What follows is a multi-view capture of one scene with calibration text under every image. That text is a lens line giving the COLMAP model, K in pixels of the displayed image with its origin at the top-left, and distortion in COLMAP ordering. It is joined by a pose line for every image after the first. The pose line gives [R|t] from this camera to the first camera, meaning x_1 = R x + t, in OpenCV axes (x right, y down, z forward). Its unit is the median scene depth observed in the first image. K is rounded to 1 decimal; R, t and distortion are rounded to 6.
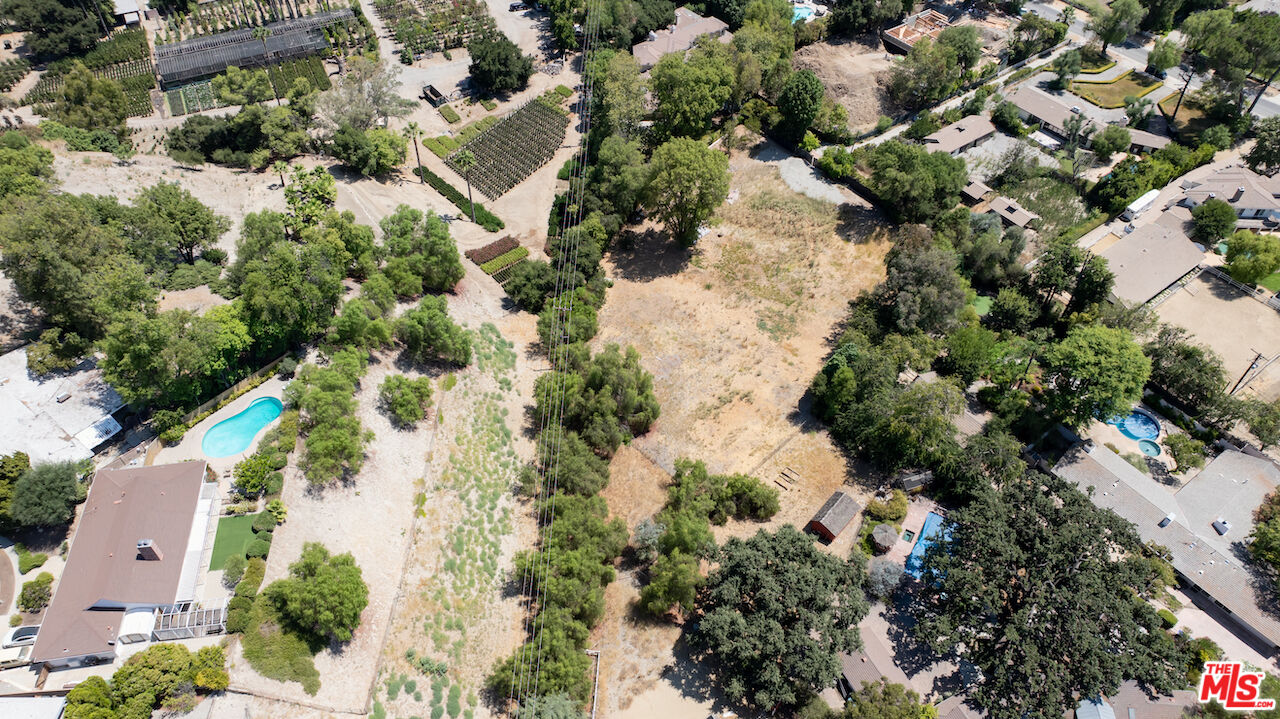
lens RADIAL K [[897.0, 0, 649.0], [0, 897.0, 366.3], [0, 0, 1]] dist [-0.034696, 0.036181]
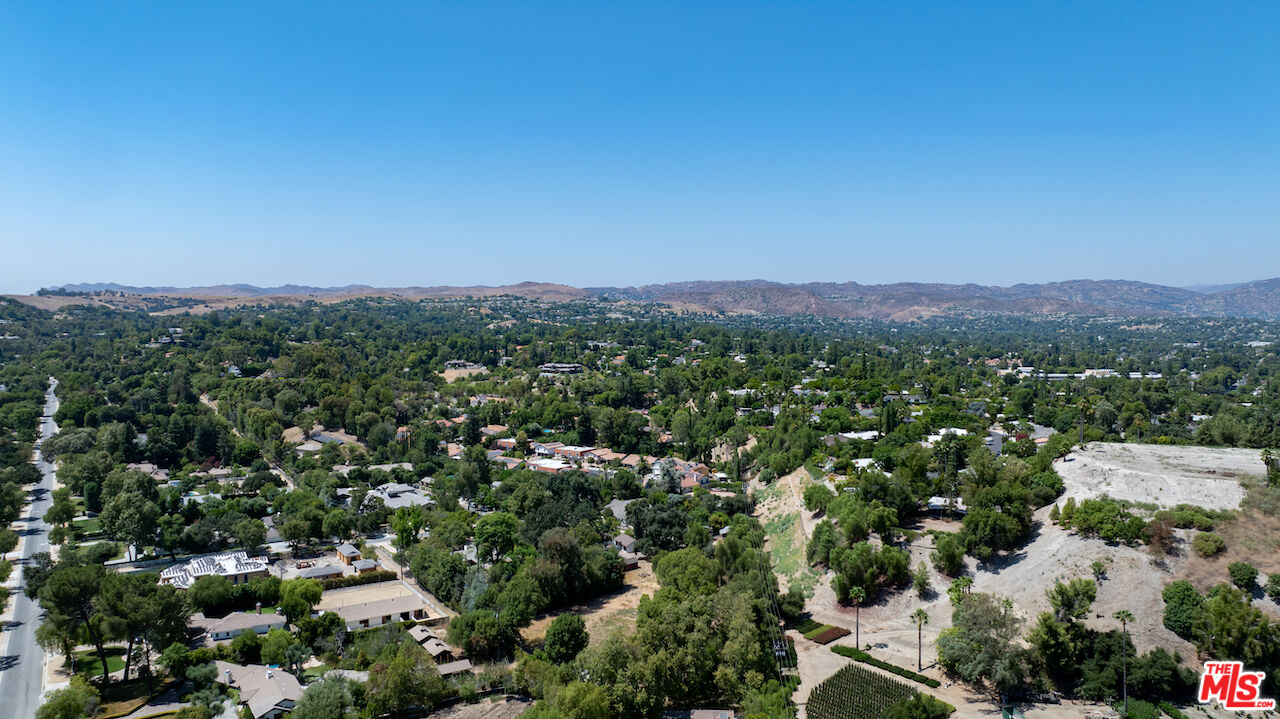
lens RADIAL K [[897.0, 0, 643.8], [0, 897.0, 362.7], [0, 0, 1]] dist [-0.034696, 0.036181]
pose [[-0.997984, -0.013414, 0.062040, 0.028395], [0.039222, 0.638150, 0.768913, -1.527299], [-0.049905, 0.769795, -0.636337, 1.665109]]
